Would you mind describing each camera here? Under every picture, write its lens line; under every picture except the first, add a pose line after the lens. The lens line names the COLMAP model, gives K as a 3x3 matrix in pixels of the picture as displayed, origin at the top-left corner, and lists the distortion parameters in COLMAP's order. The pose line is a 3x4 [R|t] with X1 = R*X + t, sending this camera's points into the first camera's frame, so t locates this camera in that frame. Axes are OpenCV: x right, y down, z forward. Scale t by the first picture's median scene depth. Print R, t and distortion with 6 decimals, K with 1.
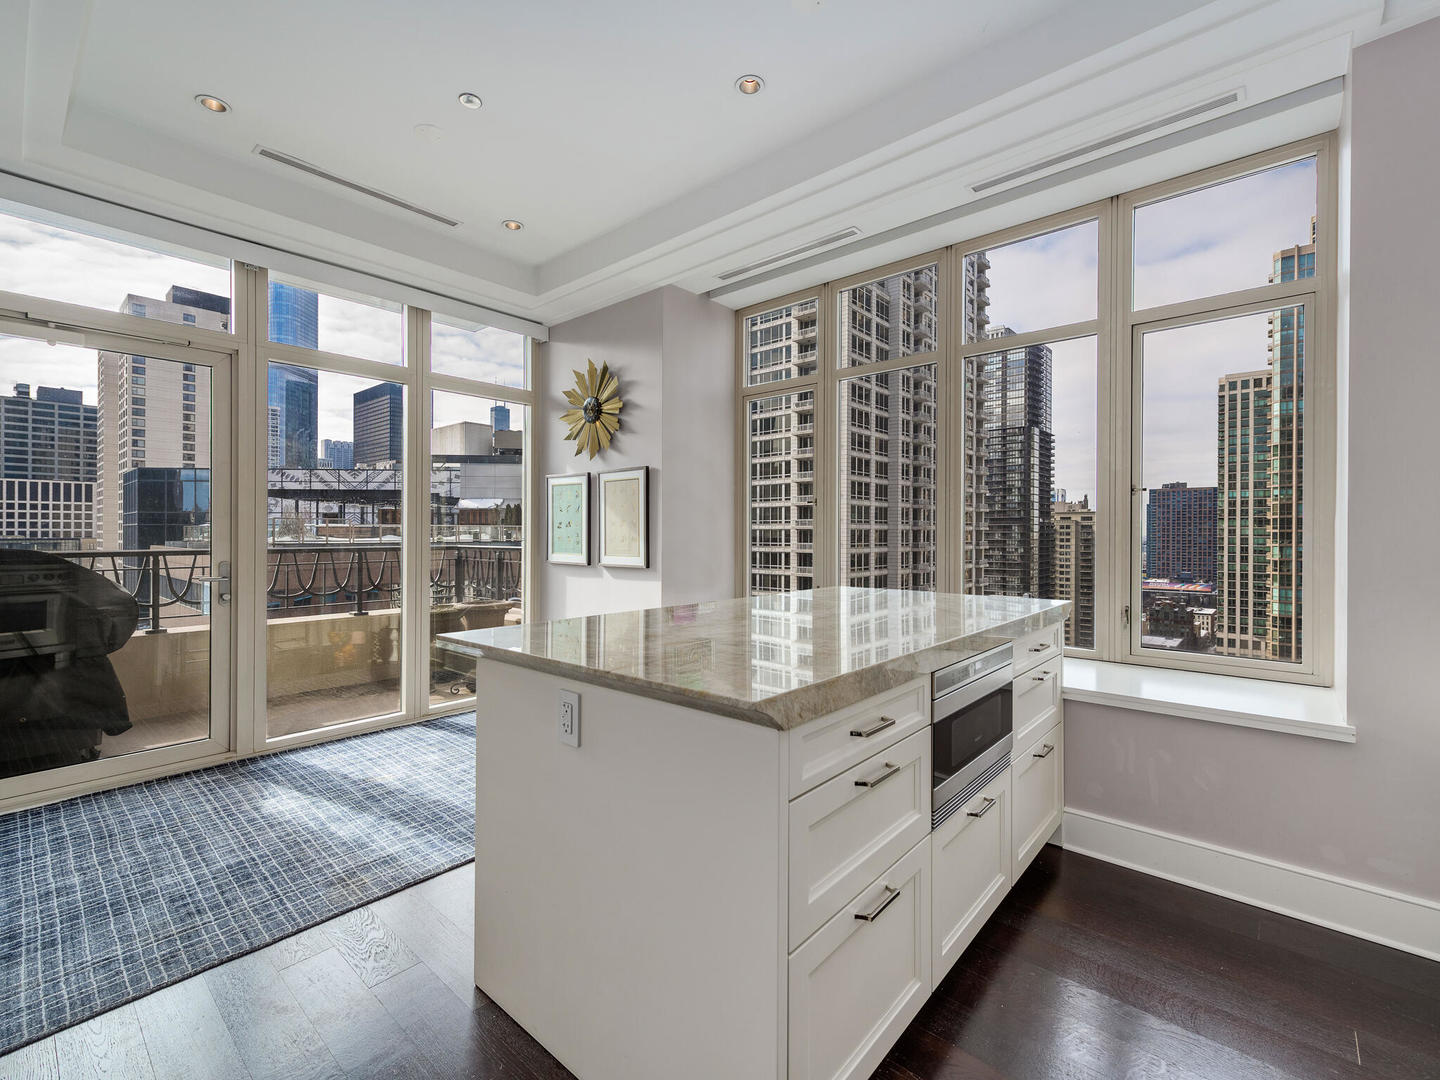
lens RADIAL K [[640.1, 0, 711.2], [0, 640.1, 535.4], [0, 0, 1]] dist [0.009506, -0.000106]
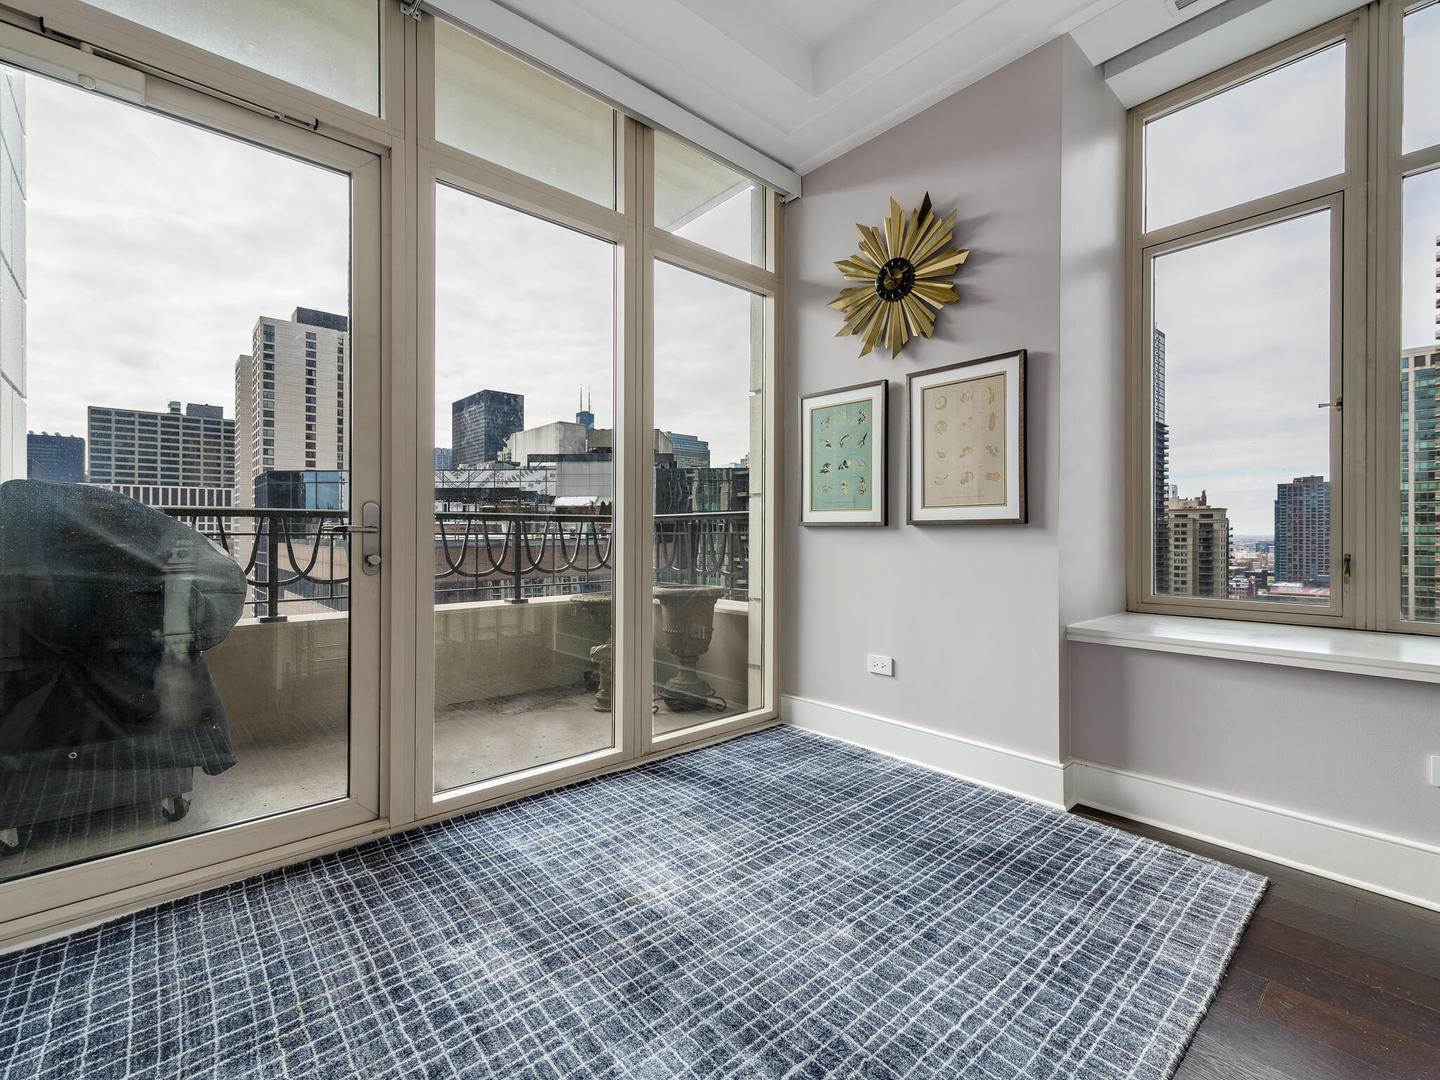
lens RADIAL K [[638.1, 0, 712.5], [0, 638.1, 532.5], [0, 0, 1]] dist [0.013852, 0.000136]
pose [[0.992616, -0.002401, -0.121276, -0.285819], [0.001790, 0.999985, -0.005153, 0.056589], [0.121286, 0.004898, 0.992605, 0.345476]]
